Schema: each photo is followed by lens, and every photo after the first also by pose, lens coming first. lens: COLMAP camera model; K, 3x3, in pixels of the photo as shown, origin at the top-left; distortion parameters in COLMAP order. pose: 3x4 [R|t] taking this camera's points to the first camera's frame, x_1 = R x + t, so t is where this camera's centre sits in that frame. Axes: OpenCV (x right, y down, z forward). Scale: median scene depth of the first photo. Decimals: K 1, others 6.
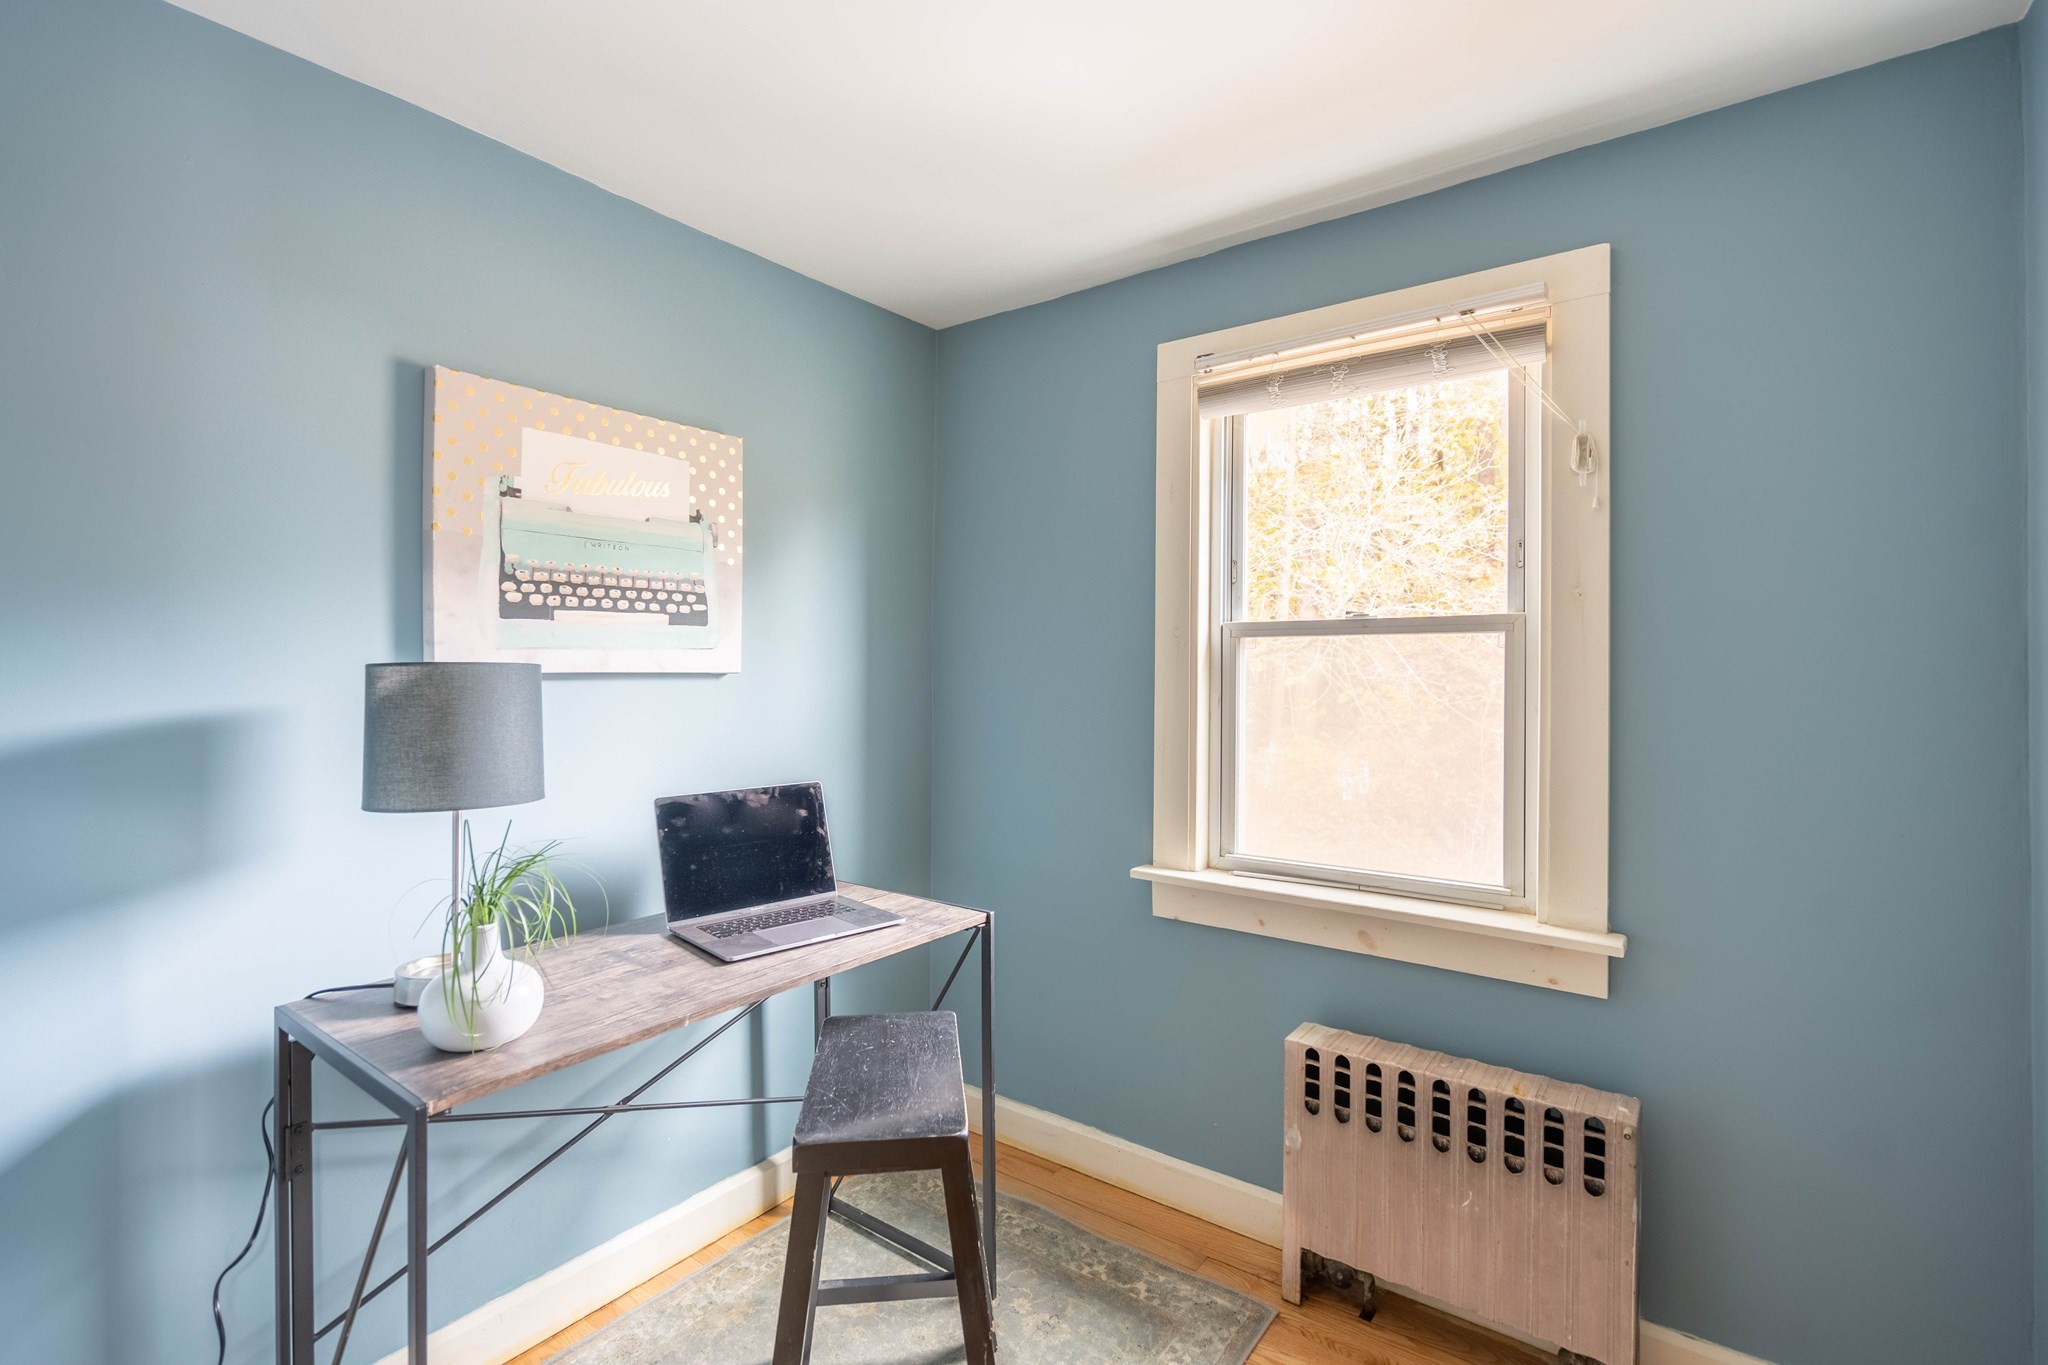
lens RADIAL K [[944.0, 0, 1016.3], [0, 944.0, 668.6], [0, 0, 1]] dist [-0.008041, 0.004956]
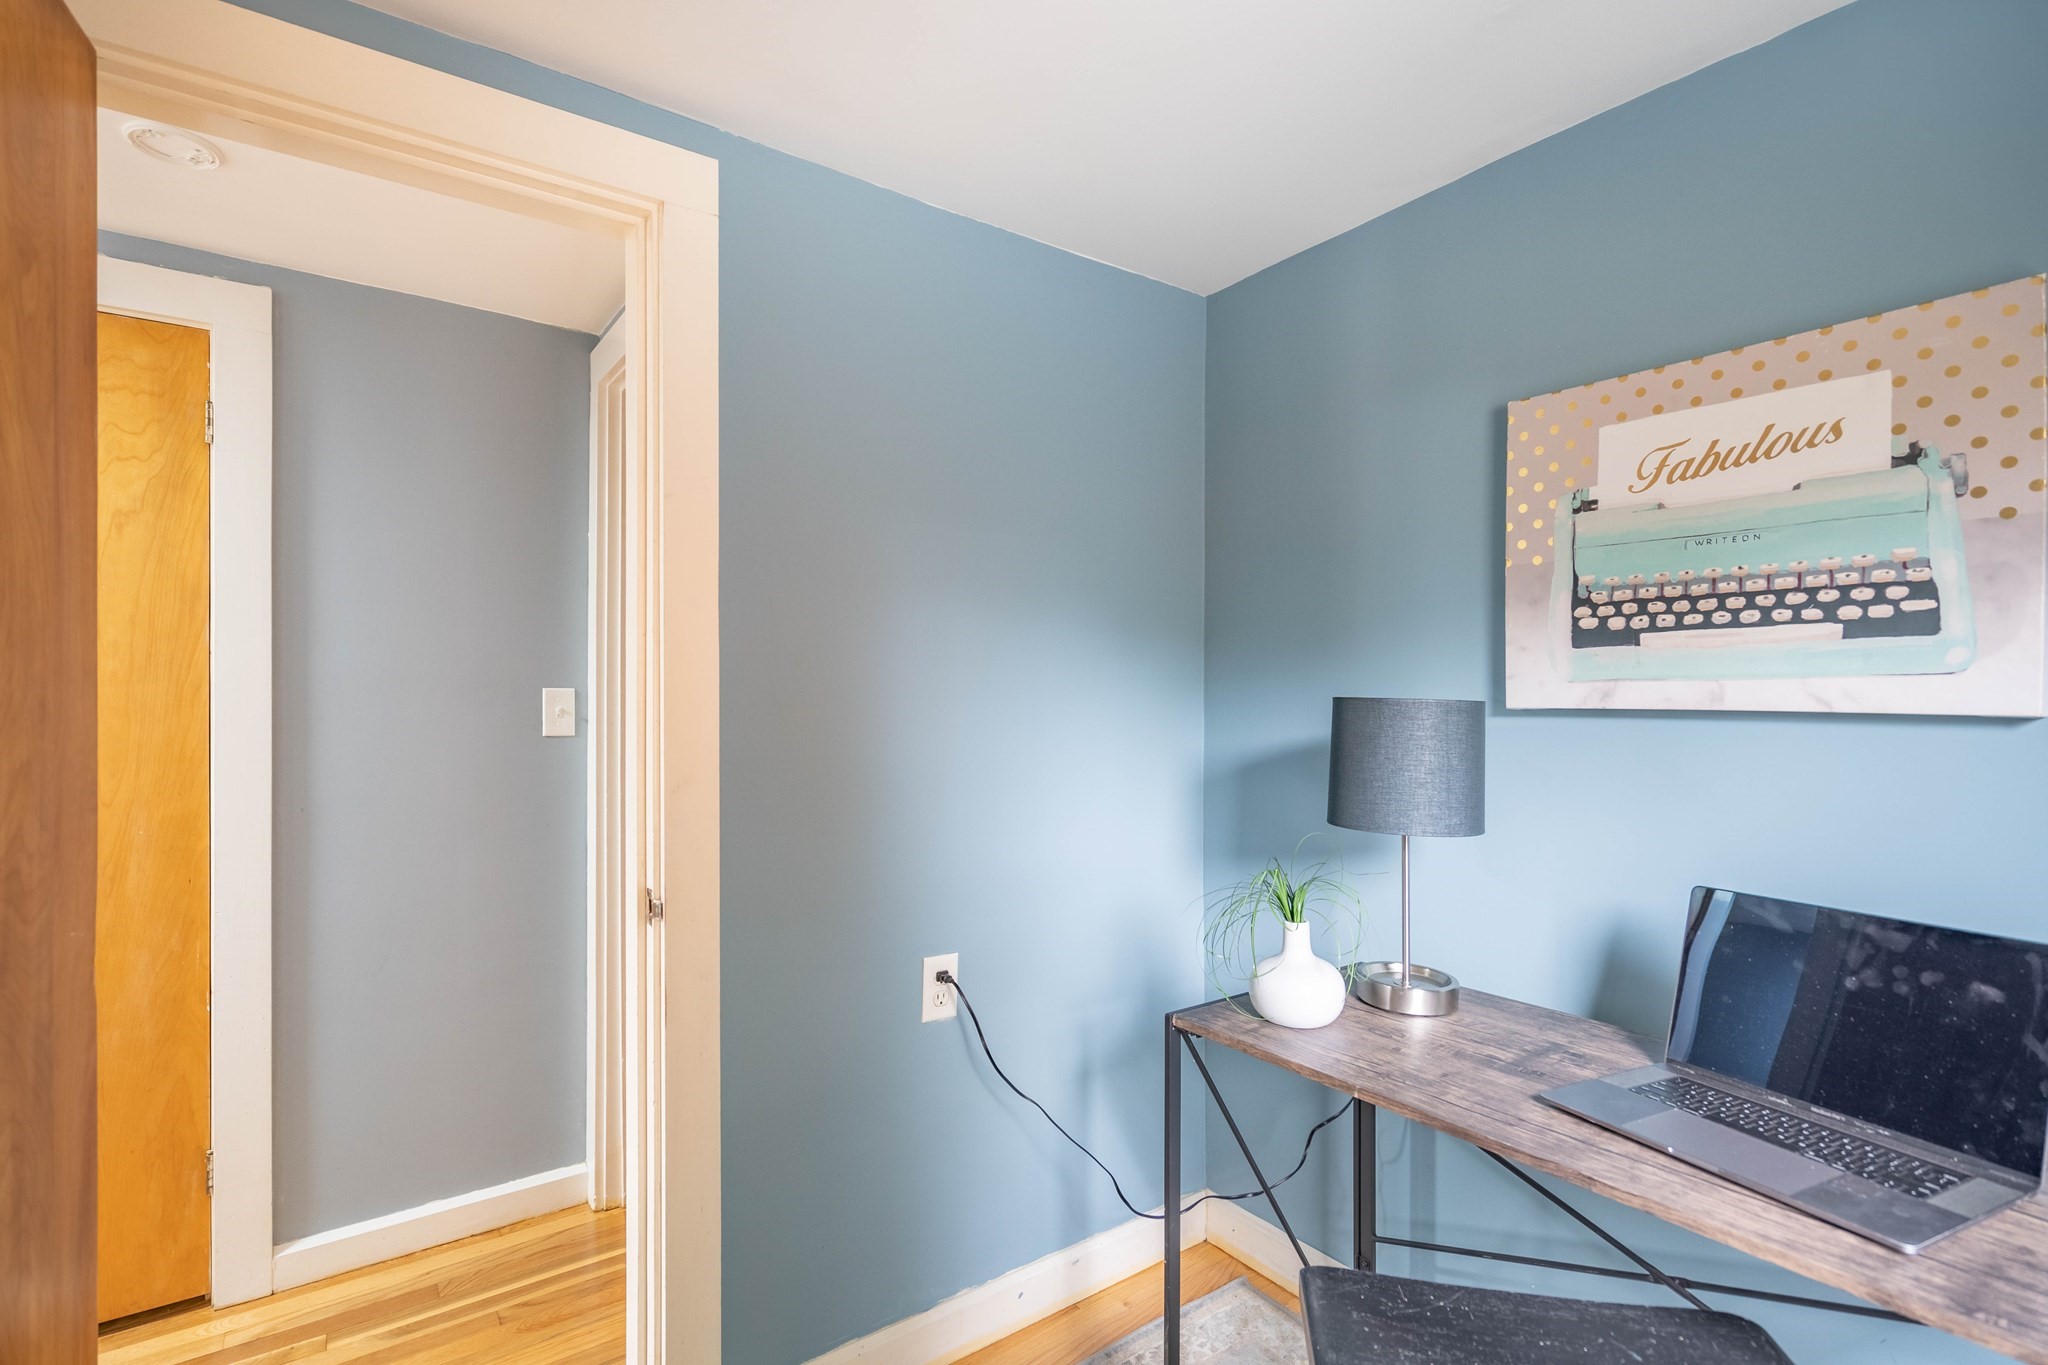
lens RADIAL K [[944.0, 0, 1011.7], [0, 944.0, 697.7], [0, 0, 1]] dist [-0.008041, 0.004956]
pose [[-0.304303, 0.001650, -0.952574, 0.455913], [-0.007308, 0.999965, 0.004066, -0.004871], [0.952547, 0.008199, -0.304280, 0.713384]]
